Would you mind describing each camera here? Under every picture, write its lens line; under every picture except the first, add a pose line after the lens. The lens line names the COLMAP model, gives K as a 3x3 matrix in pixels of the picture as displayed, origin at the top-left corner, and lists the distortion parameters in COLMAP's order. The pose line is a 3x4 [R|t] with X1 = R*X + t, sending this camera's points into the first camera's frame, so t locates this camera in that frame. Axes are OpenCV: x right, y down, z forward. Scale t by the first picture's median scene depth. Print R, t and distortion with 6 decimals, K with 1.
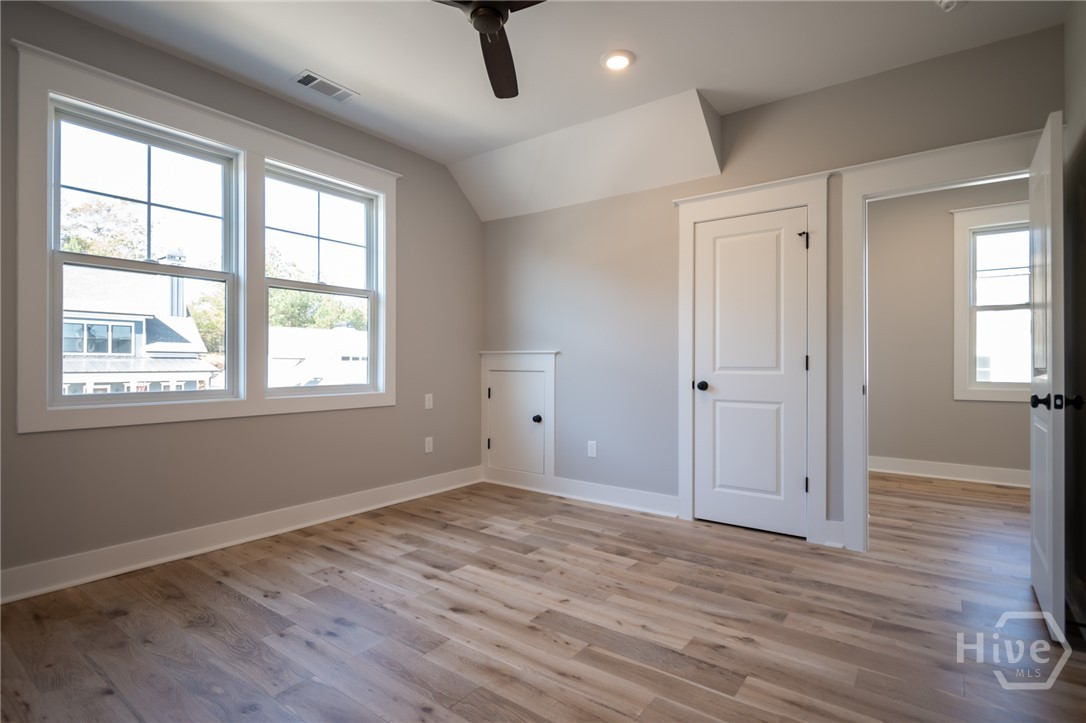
lens RADIAL K [[530.6, 0, 552.6], [0, 530.6, 358.0], [0, 0, 1]] dist [-0.000096, -0.001753]
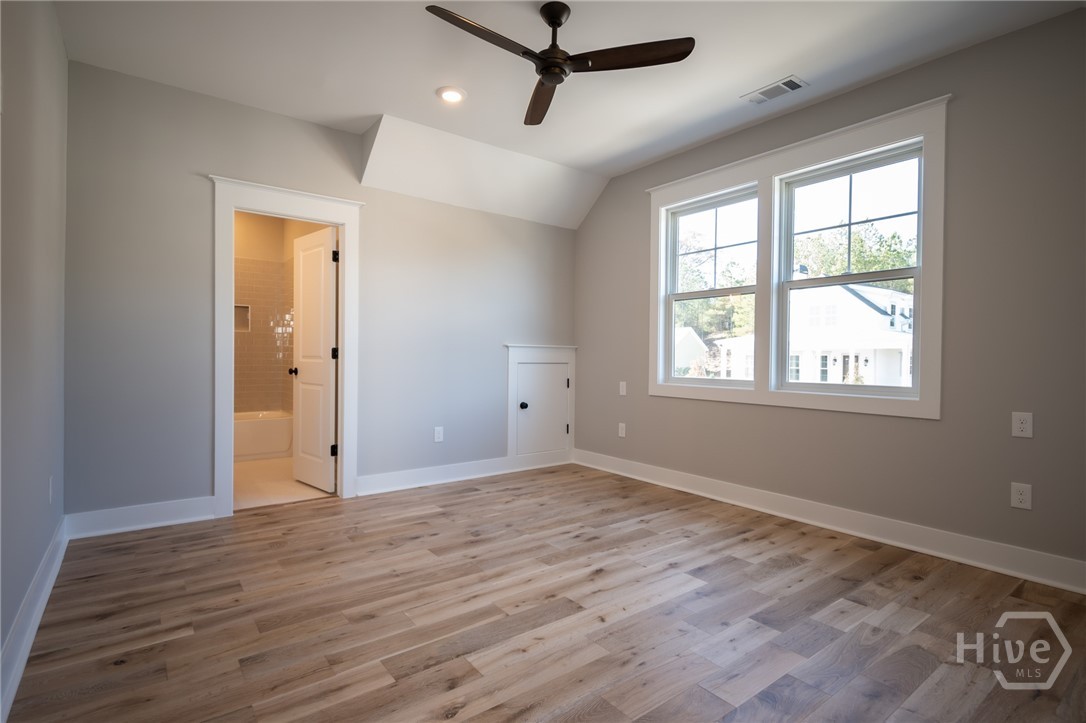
lens RADIAL K [[530.6, 0, 546.1], [0, 530.6, 366.7], [0, 0, 1]] dist [-0.000096, -0.001753]
pose [[-0.277438, 0.012764, -0.960659, 0.788596], [-0.003917, 0.999888, 0.014416, 0.010809], [0.960736, 0.007762, -0.277357, 0.995703]]
